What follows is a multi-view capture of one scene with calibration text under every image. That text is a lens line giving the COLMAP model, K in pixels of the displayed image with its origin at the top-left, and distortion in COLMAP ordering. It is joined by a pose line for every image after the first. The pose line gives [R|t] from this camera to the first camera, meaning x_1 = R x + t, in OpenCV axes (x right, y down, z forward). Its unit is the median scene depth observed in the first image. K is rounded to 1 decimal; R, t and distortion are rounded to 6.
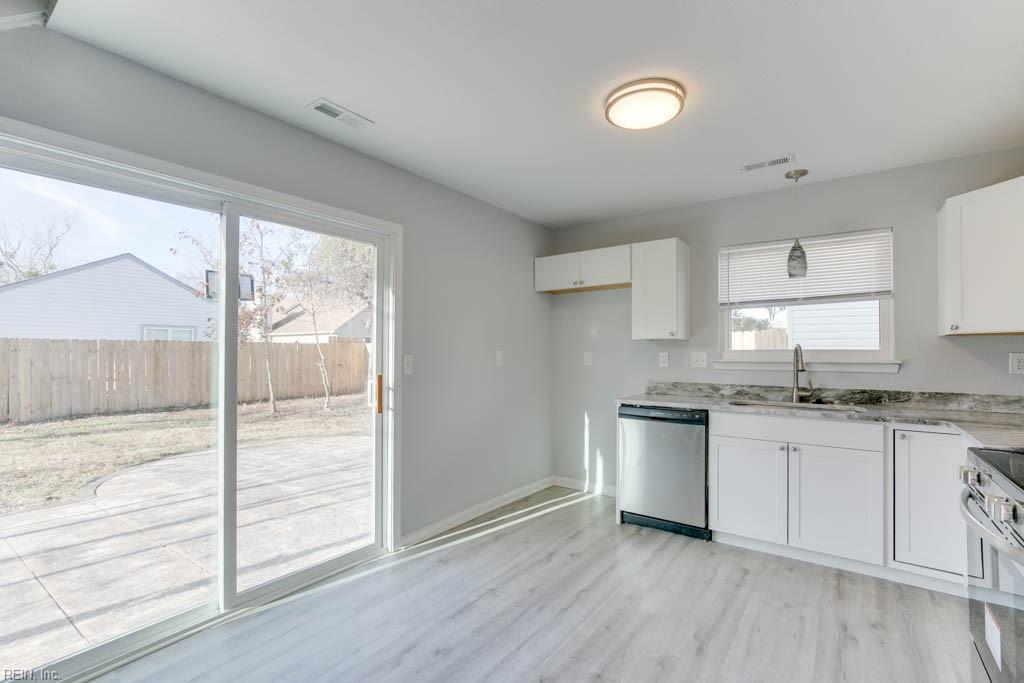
lens RADIAL K [[474.6, 0, 498.9], [0, 474.6, 346.4], [0, 0, 1]] dist [-0.007218, 0.004286]
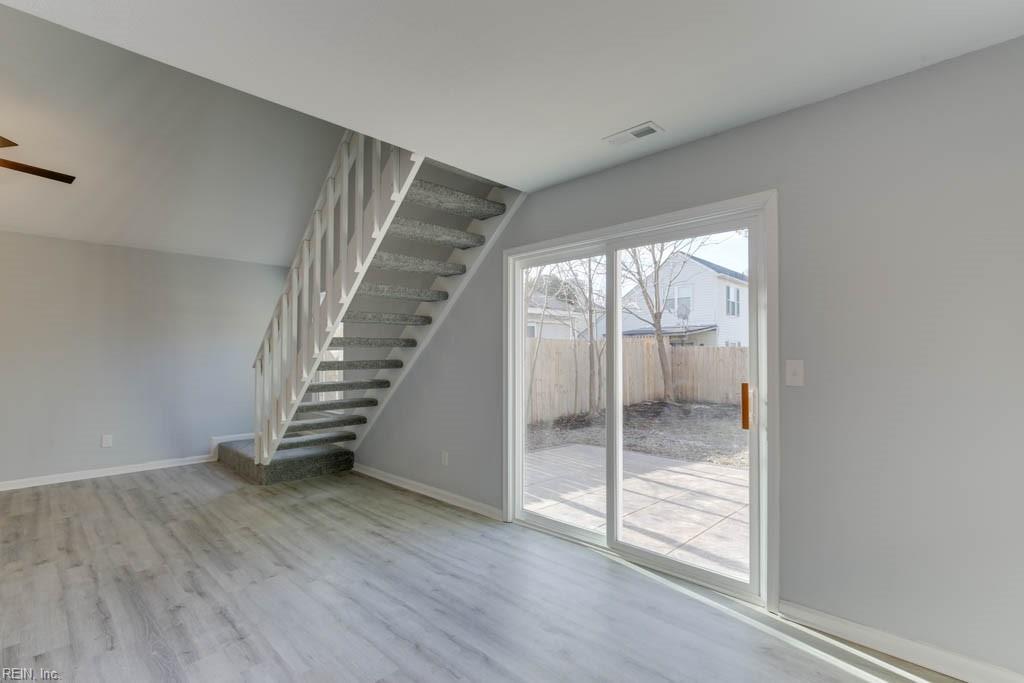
lens RADIAL K [[474.6, 0, 533.6], [0, 474.6, 343.0], [0, 0, 1]] dist [-0.007218, 0.004286]
pose [[-0.109784, -0.026901, -0.993591, 0.581640], [0.013197, 0.999506, -0.028519, 0.009763], [0.993868, -0.016243, -0.109375, 0.683689]]
